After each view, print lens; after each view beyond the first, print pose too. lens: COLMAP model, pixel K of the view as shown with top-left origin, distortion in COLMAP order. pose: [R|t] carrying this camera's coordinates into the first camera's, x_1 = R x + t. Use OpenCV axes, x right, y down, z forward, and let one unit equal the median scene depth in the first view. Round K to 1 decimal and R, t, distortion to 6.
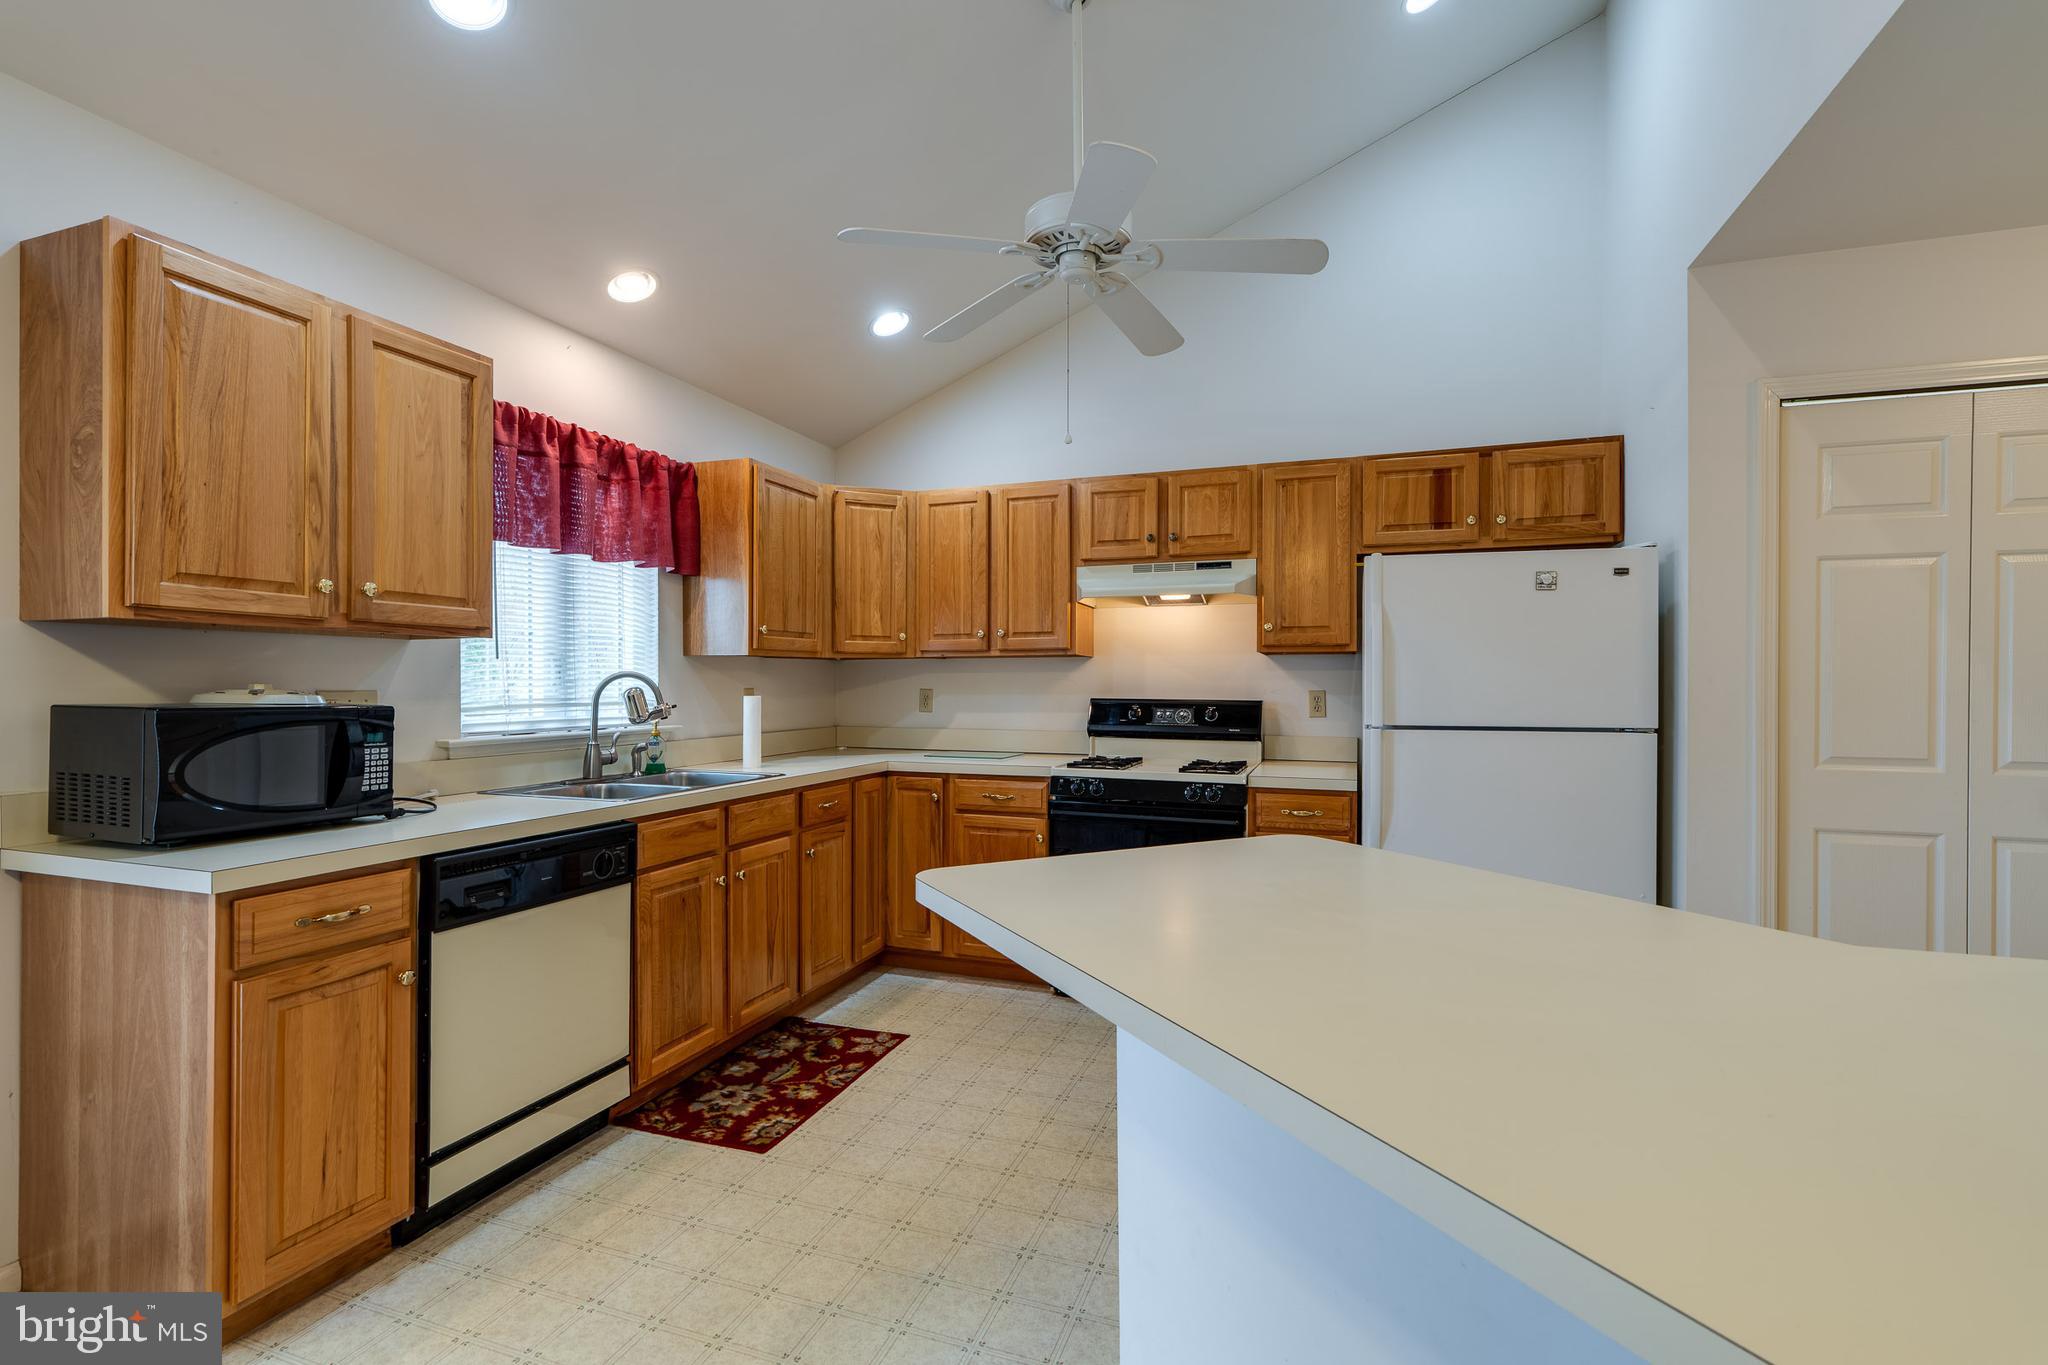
lens RADIAL K [[937.0, 0, 1018.4], [0, 937.0, 689.2], [0, 0, 1]] dist [-0.005513, 0.001639]
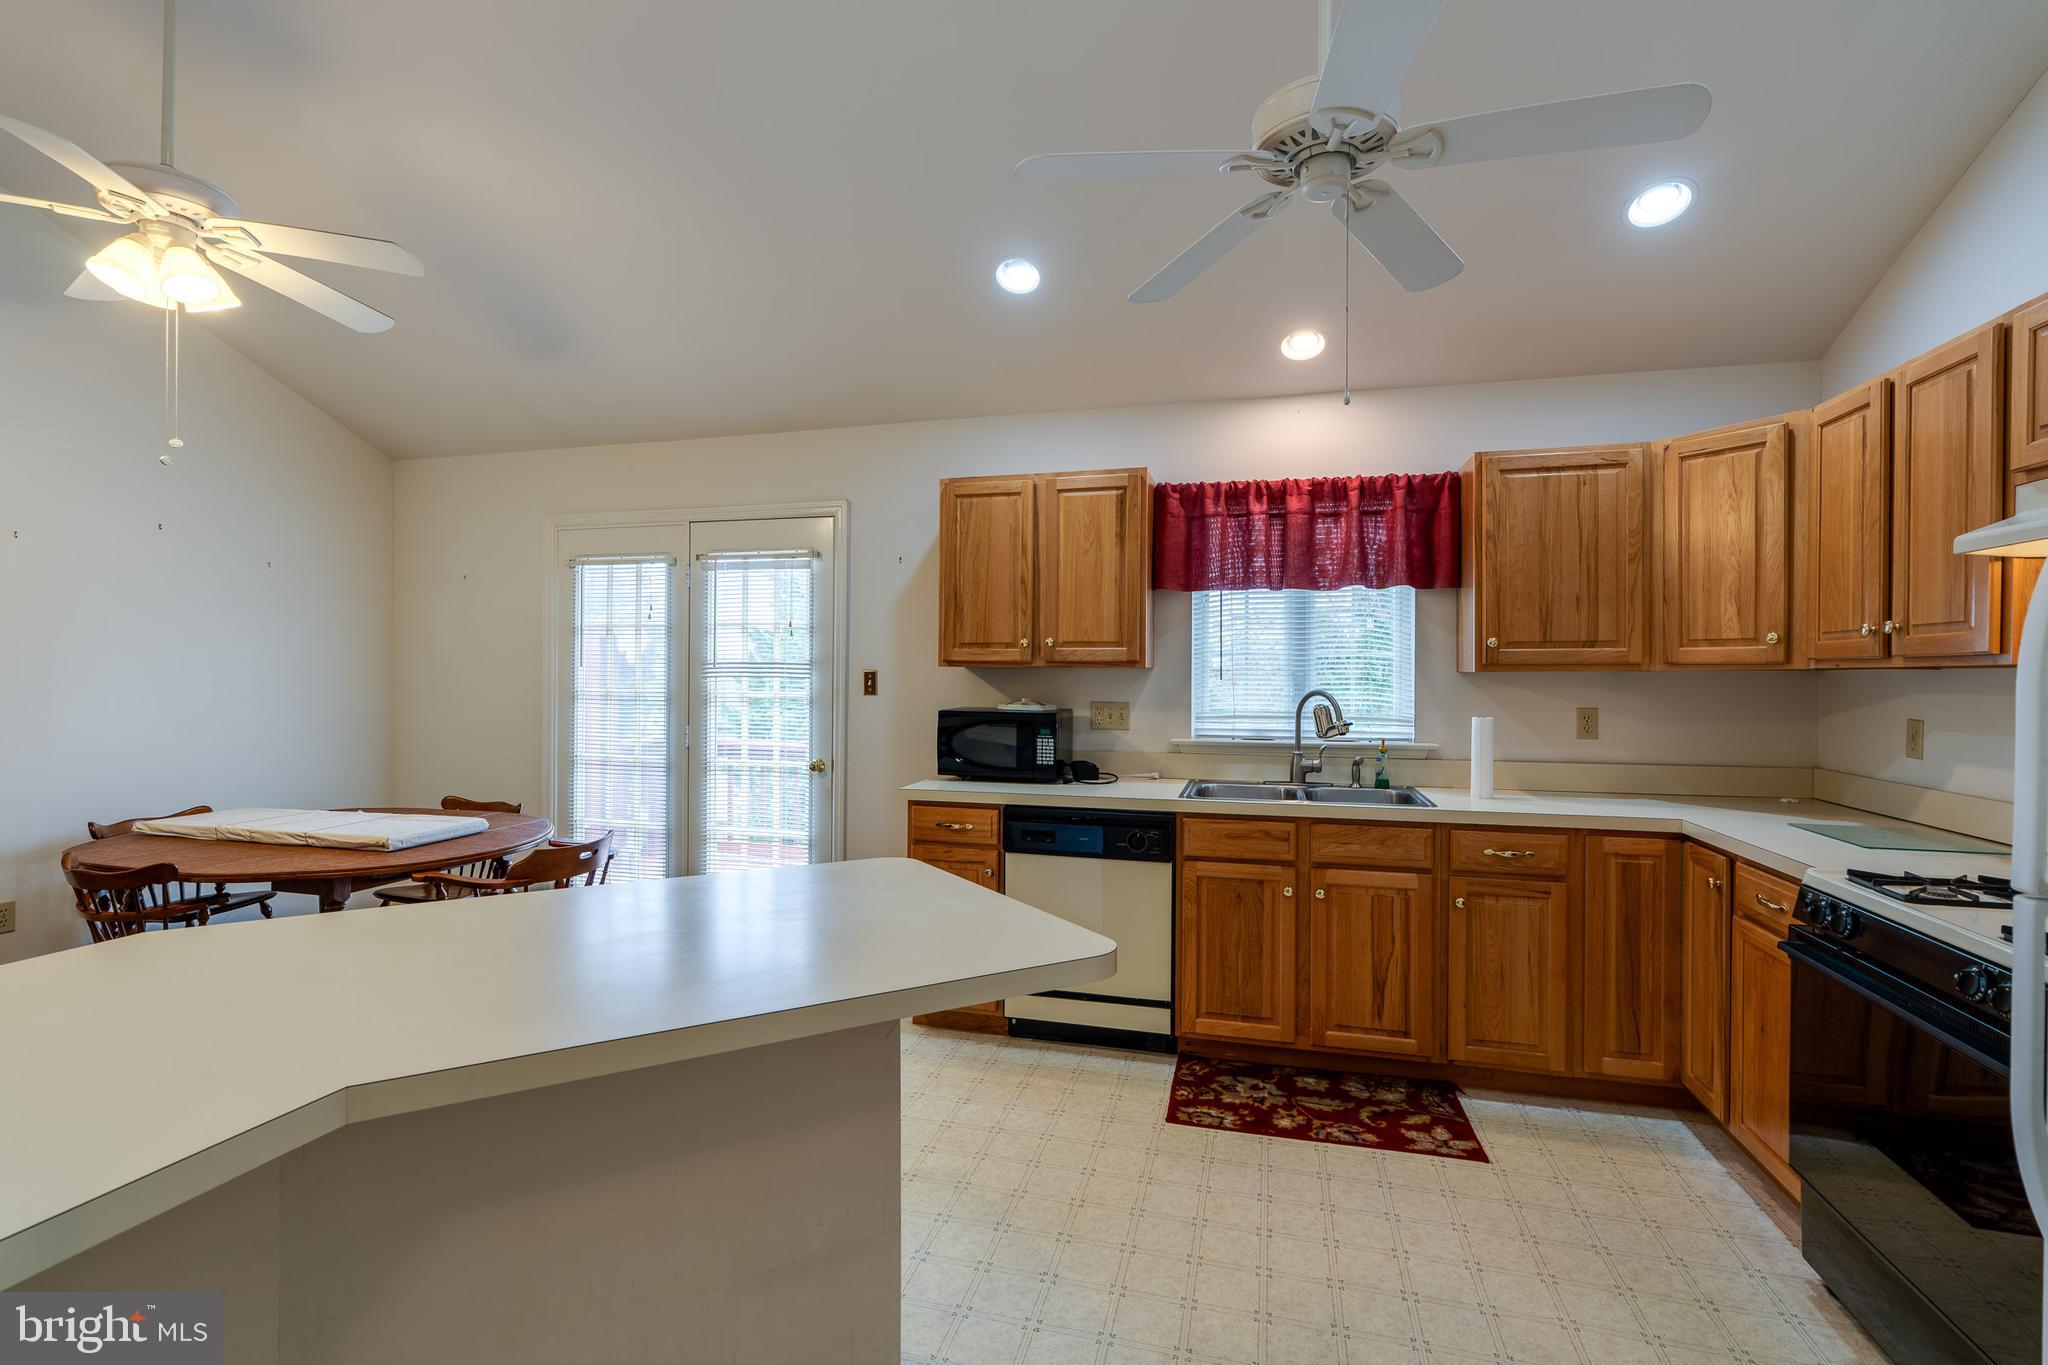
lens RADIAL K [[937.0, 0, 1013.8], [0, 937.0, 669.1], [0, 0, 1]] dist [-0.005513, 0.001639]
pose [[0.076293, -0.001340, -0.997085, 0.639178], [-0.008550, 0.999961, -0.001998, -0.037248], [0.997049, 0.008677, 0.076279, 0.546690]]
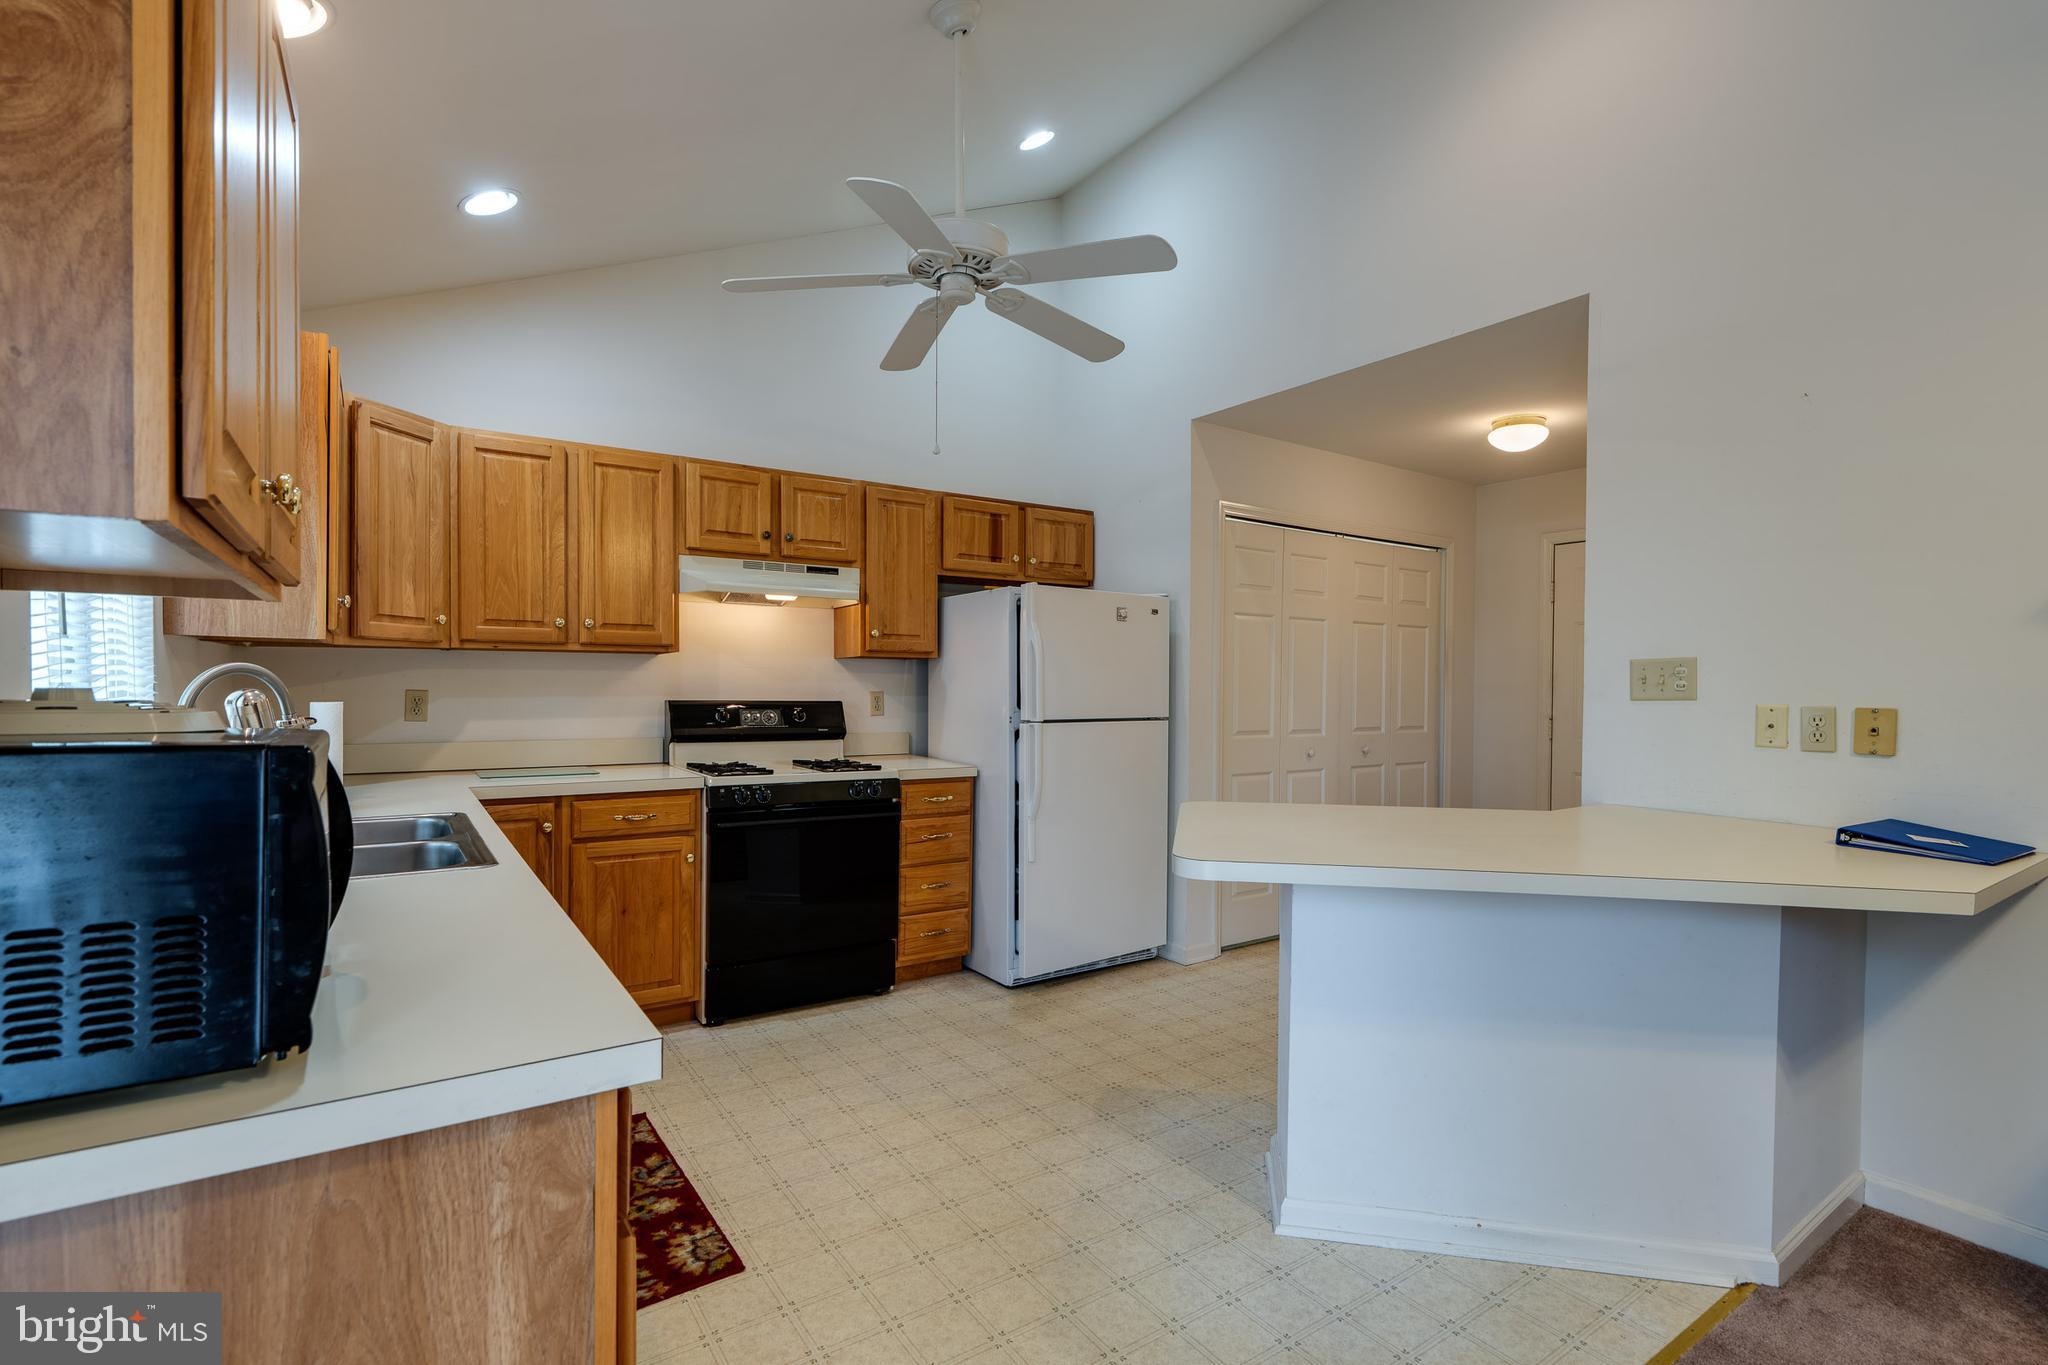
lens RADIAL K [[937.0, 0, 1019.2], [0, 937.0, 699.5], [0, 0, 1]] dist [-0.005513, 0.001639]
pose [[0.592127, -0.008740, 0.805797, -0.586610], [-0.002572, 0.999916, 0.012735, -0.004750], [-0.805841, -0.009613, 0.592054, 0.254374]]
